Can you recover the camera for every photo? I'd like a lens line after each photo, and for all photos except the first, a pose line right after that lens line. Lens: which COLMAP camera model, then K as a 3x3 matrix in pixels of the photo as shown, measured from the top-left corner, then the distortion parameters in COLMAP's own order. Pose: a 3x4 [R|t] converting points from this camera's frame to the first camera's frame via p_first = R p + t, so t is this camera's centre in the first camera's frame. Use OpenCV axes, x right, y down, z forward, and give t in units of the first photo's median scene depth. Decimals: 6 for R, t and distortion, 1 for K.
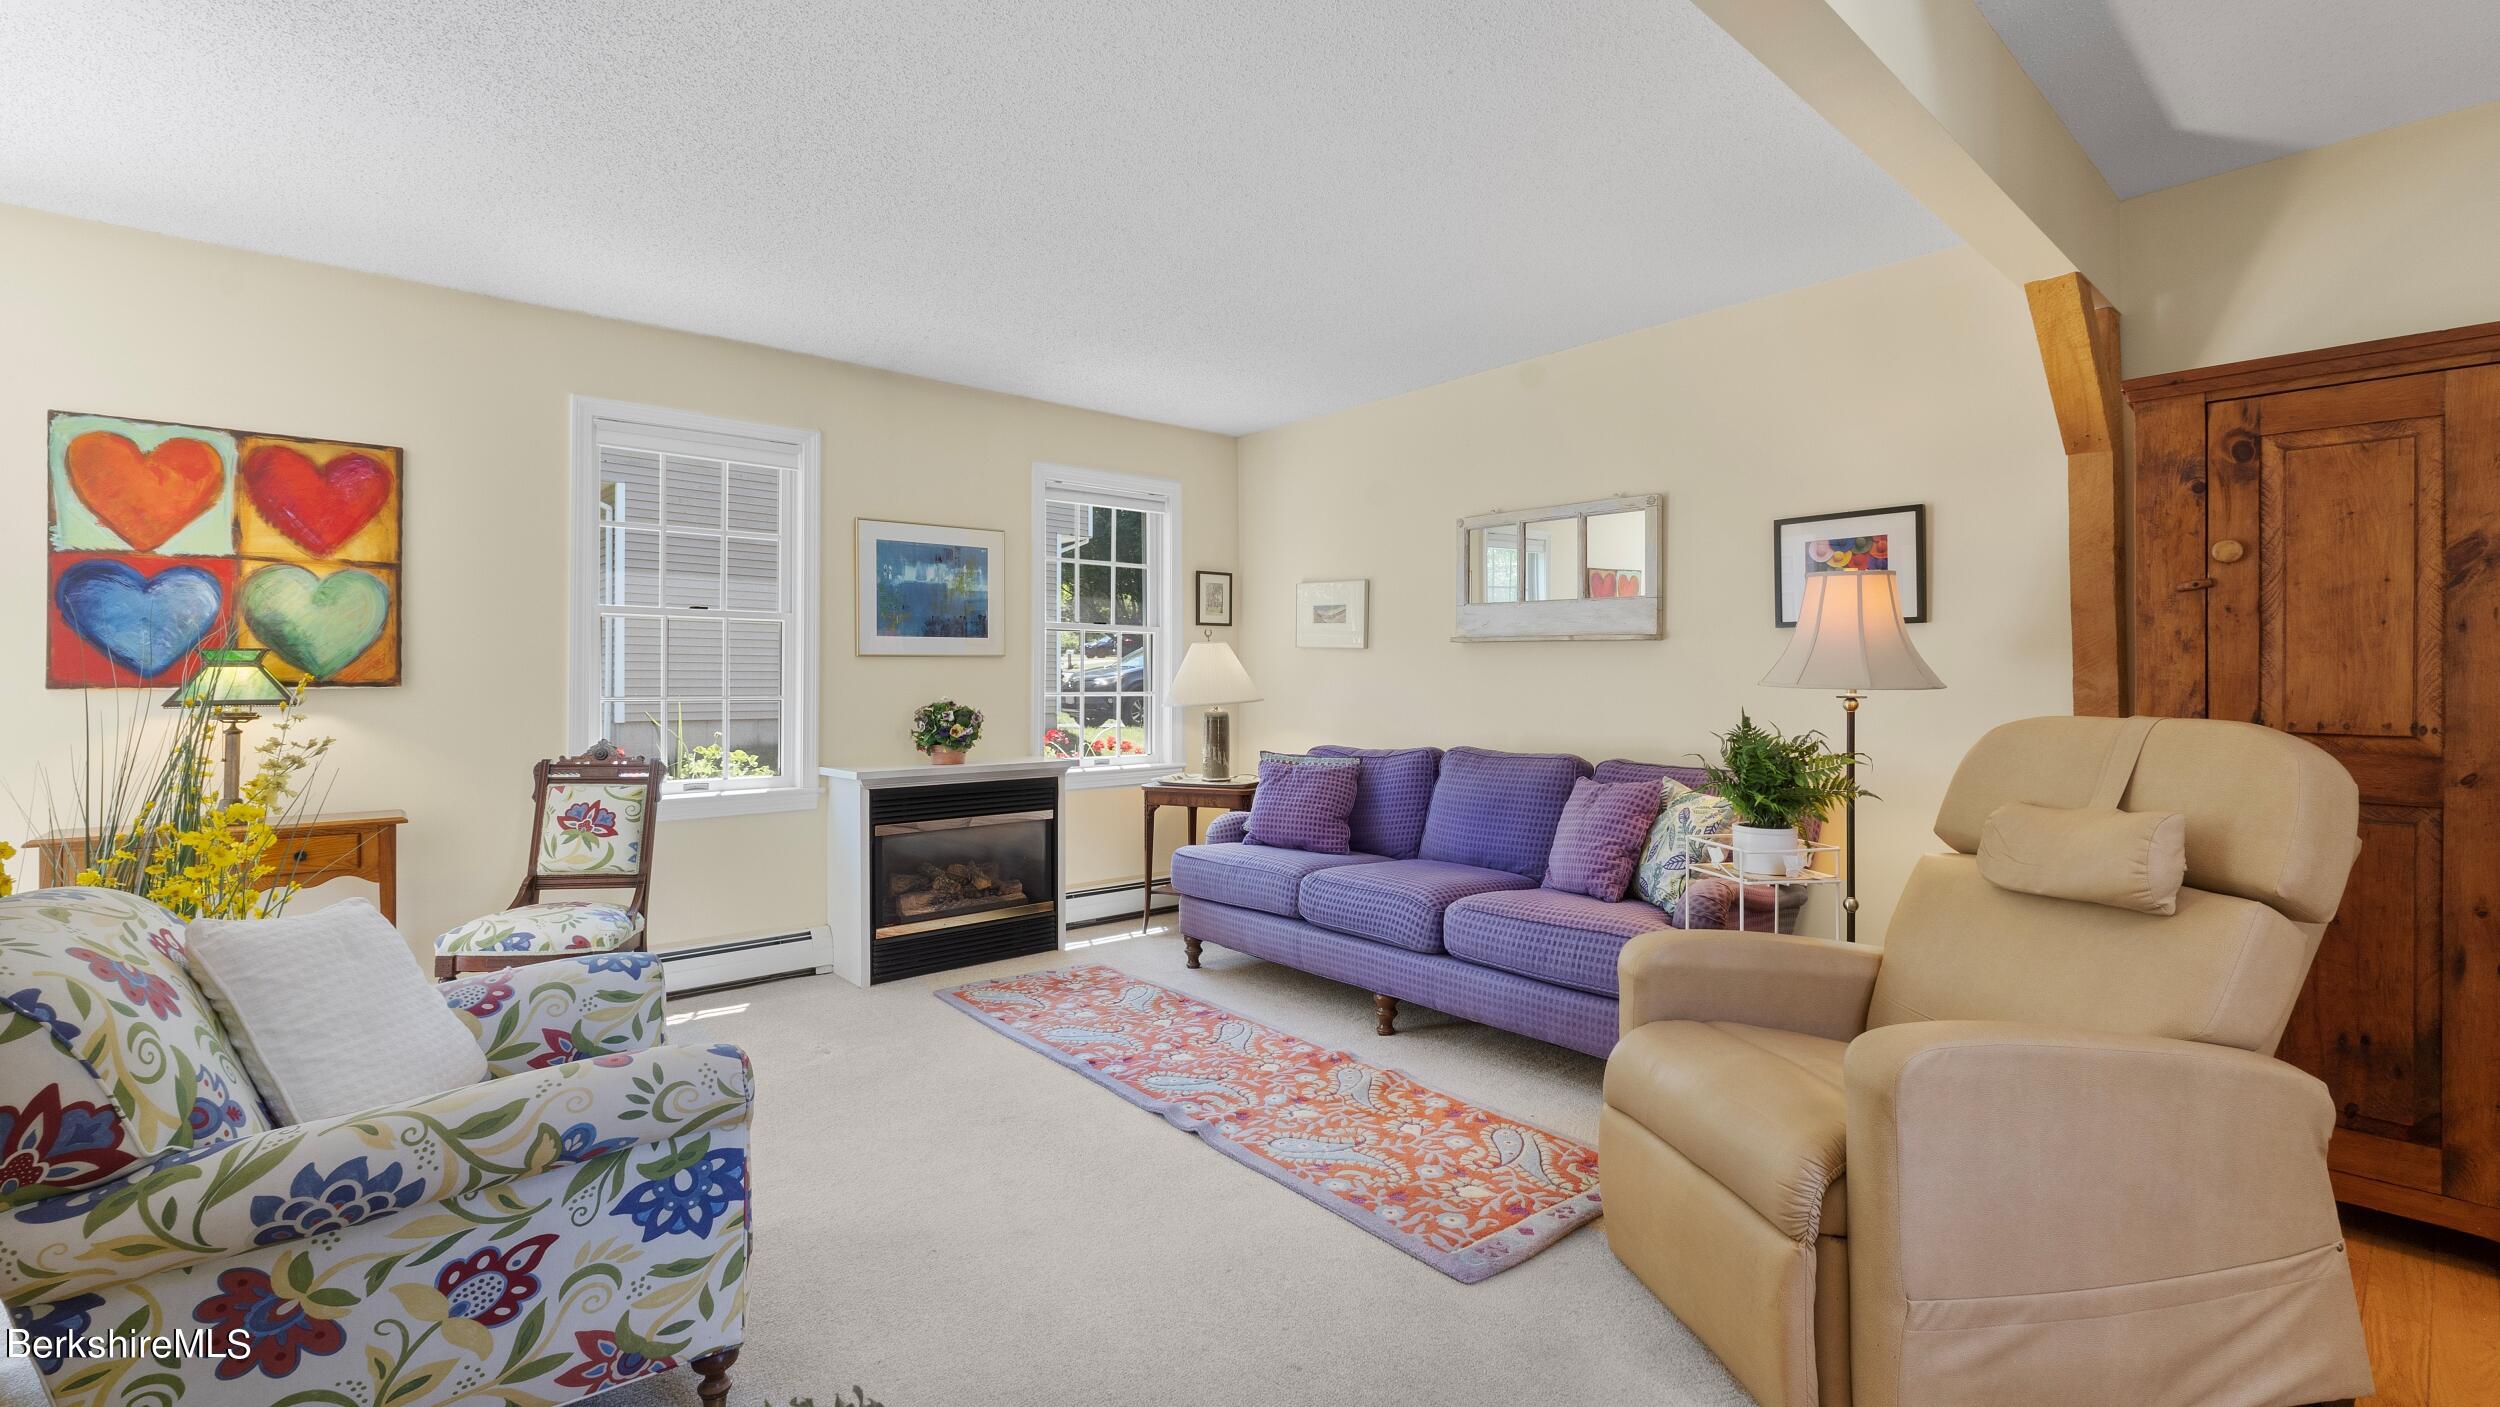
lens RADIAL K [[1055.0, 0, 1260.6], [0, 1055.0, 677.8], [0, 0, 1]] dist [-0.012946, 0.001167]
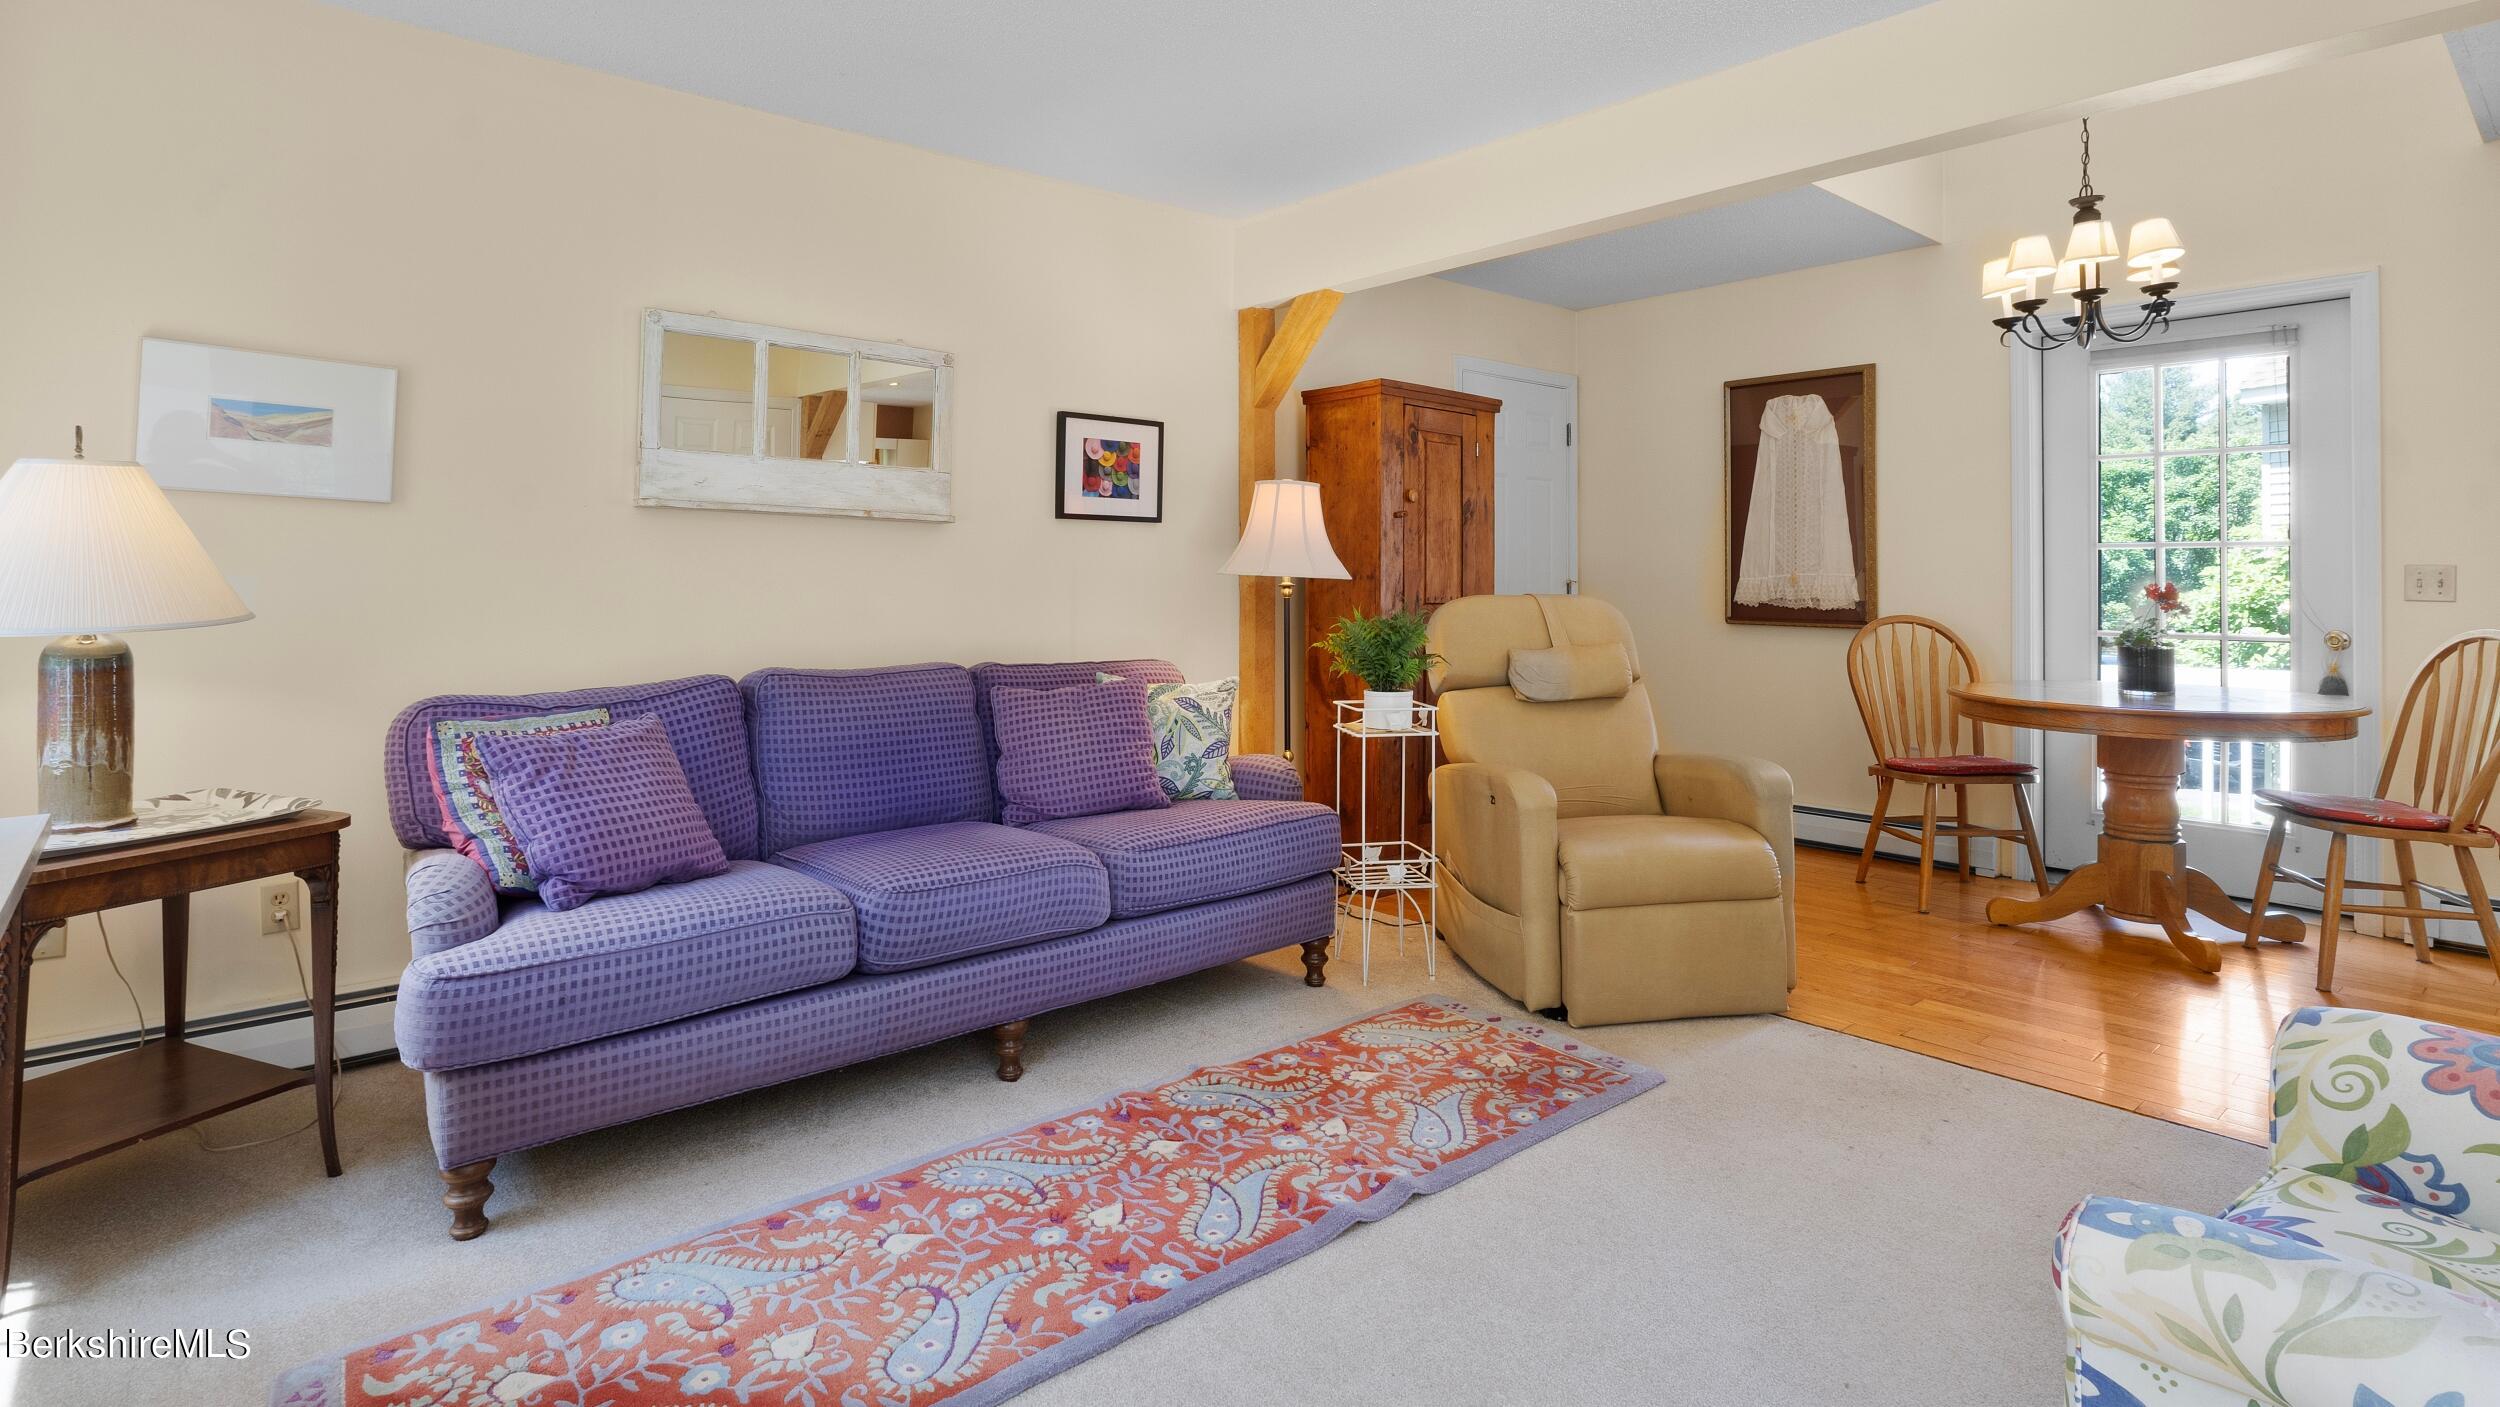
lens RADIAL K [[1190.7, 0, 1236.6], [0, 1190.7, 569.3], [0, 0, 1]] dist [-0.002118, -0.002493]
pose [[0.022585, 0.009722, 0.999698, -0.709868], [-0.004765, 0.999942, -0.009617, 0.011525], [-0.999734, -0.004546, 0.022630, 0.893325]]
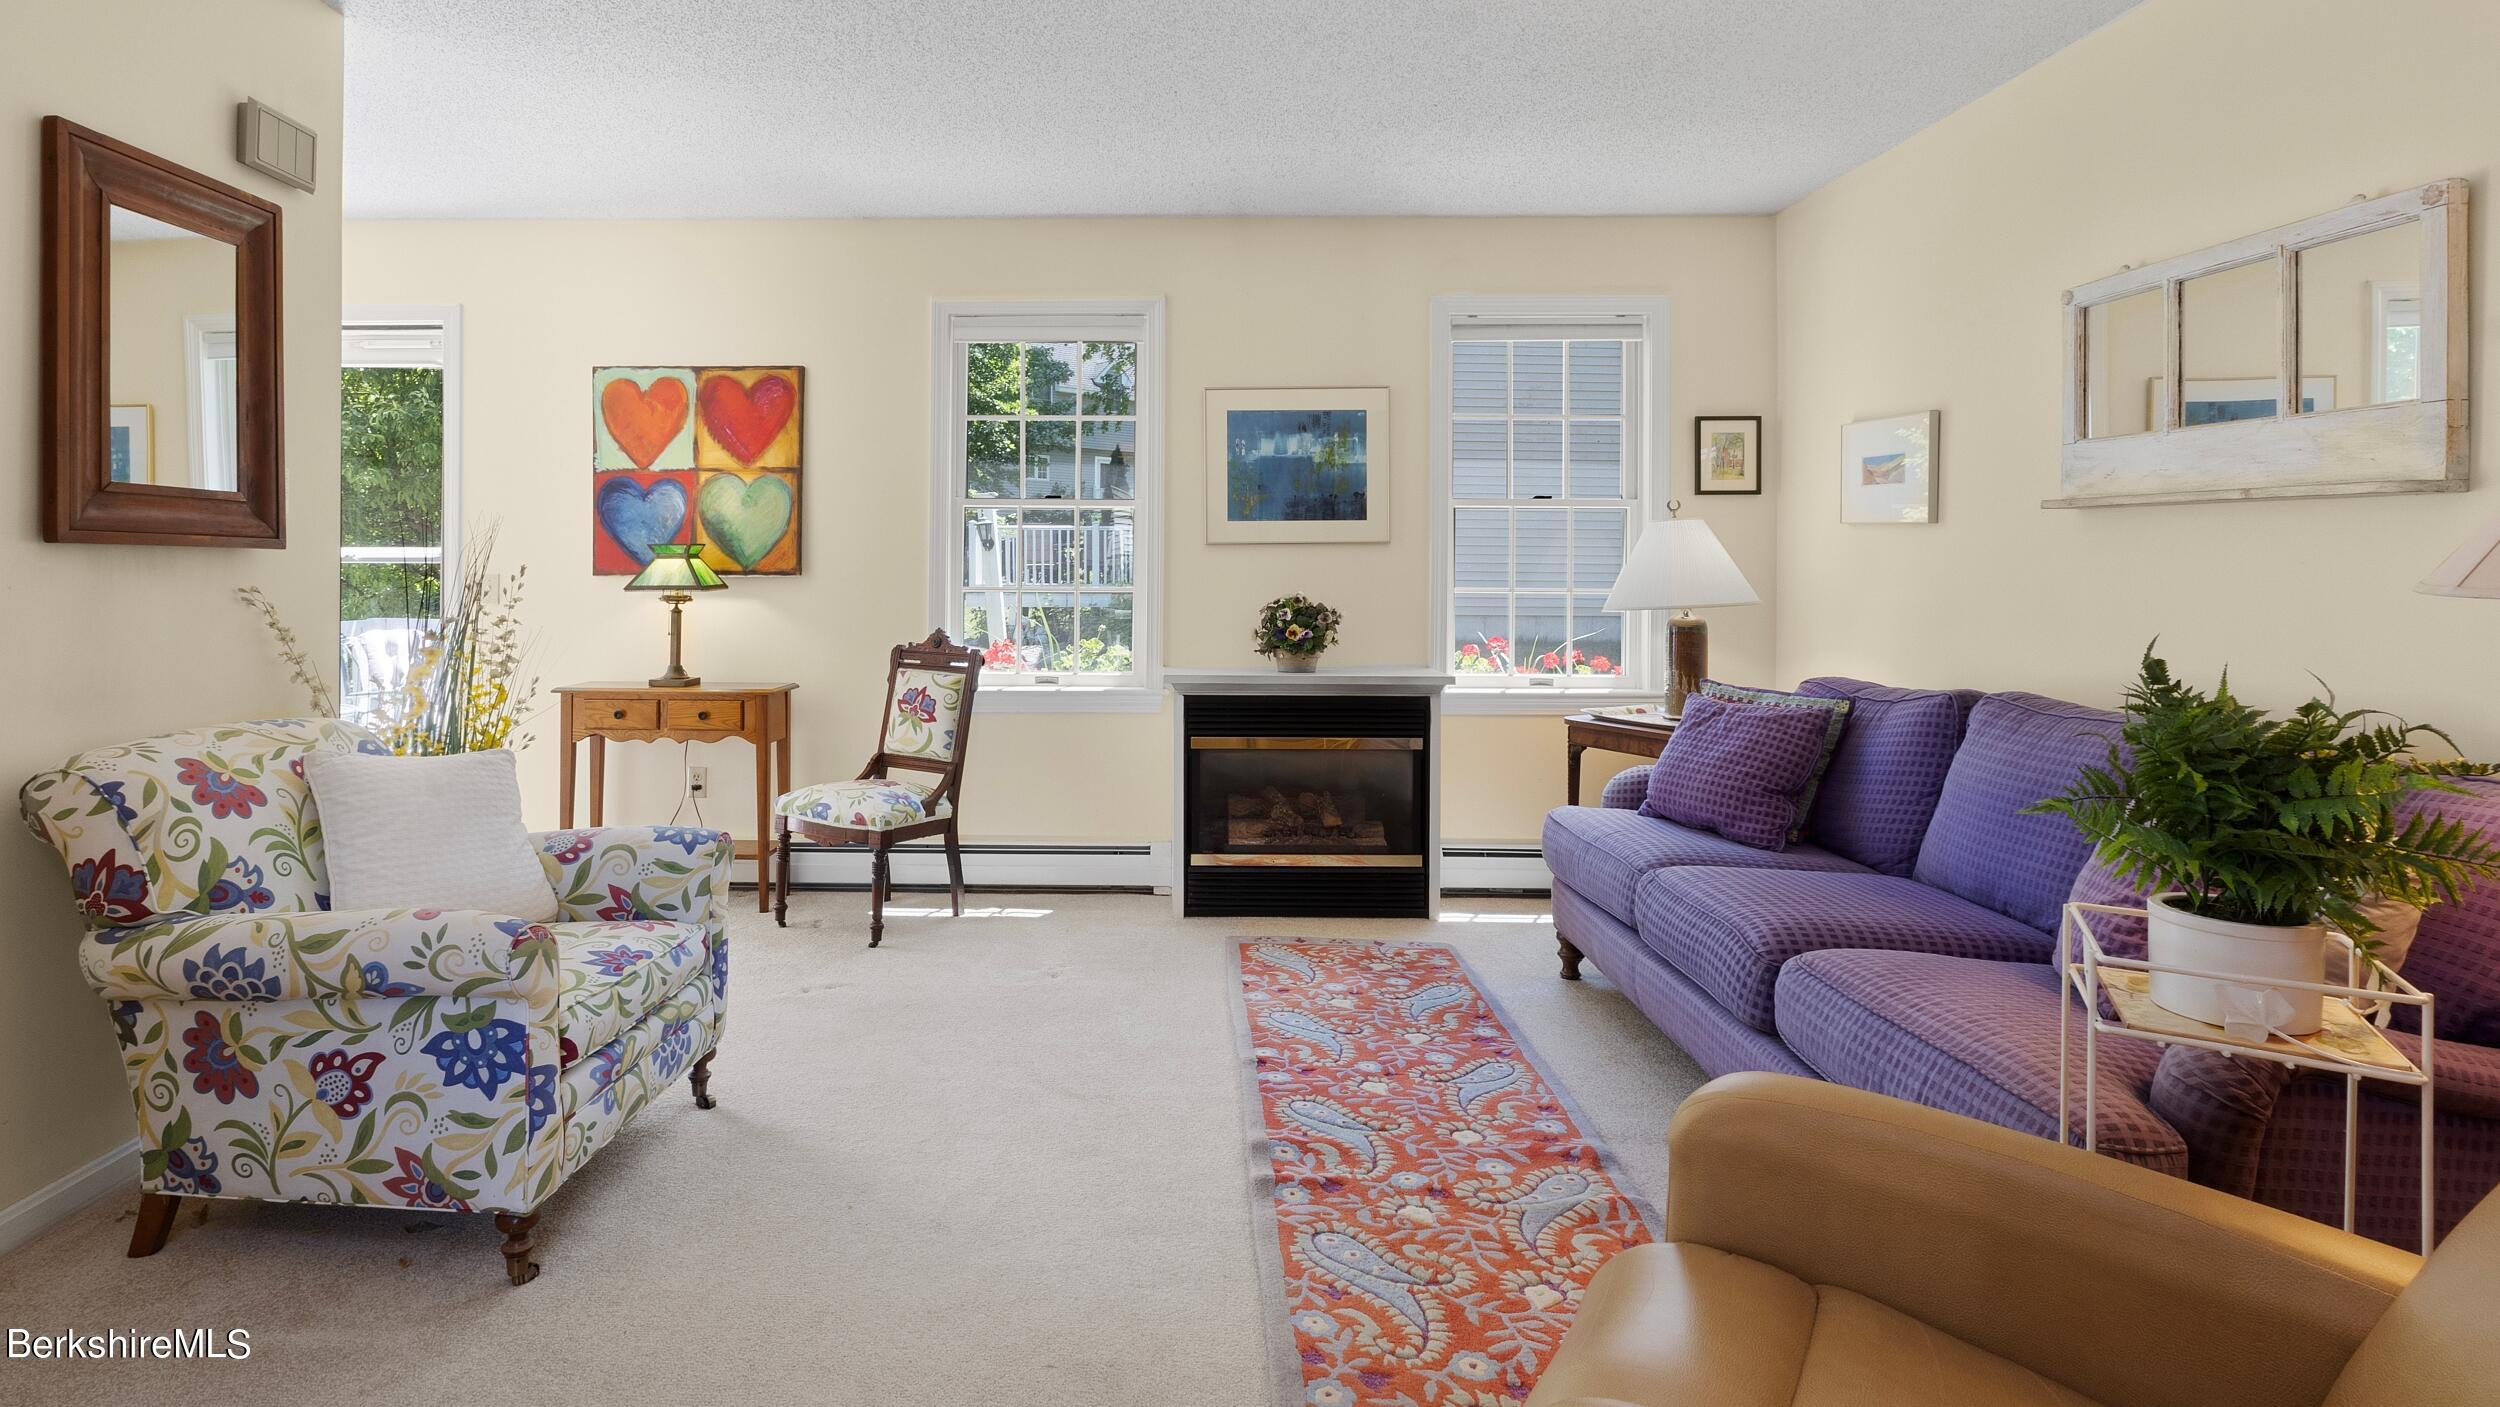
lens RADIAL K [[1253.4, 0, 1160.4], [0, 1253.4, 576.7], [0, 0, 1]] dist [-0.011671, 0.001328]
pose [[0.744054, 0.006370, -0.668089, 0.383609], [-0.002600, 0.999975, 0.006638, -0.000403], [0.668114, -0.003202, 0.744052, 0.247994]]
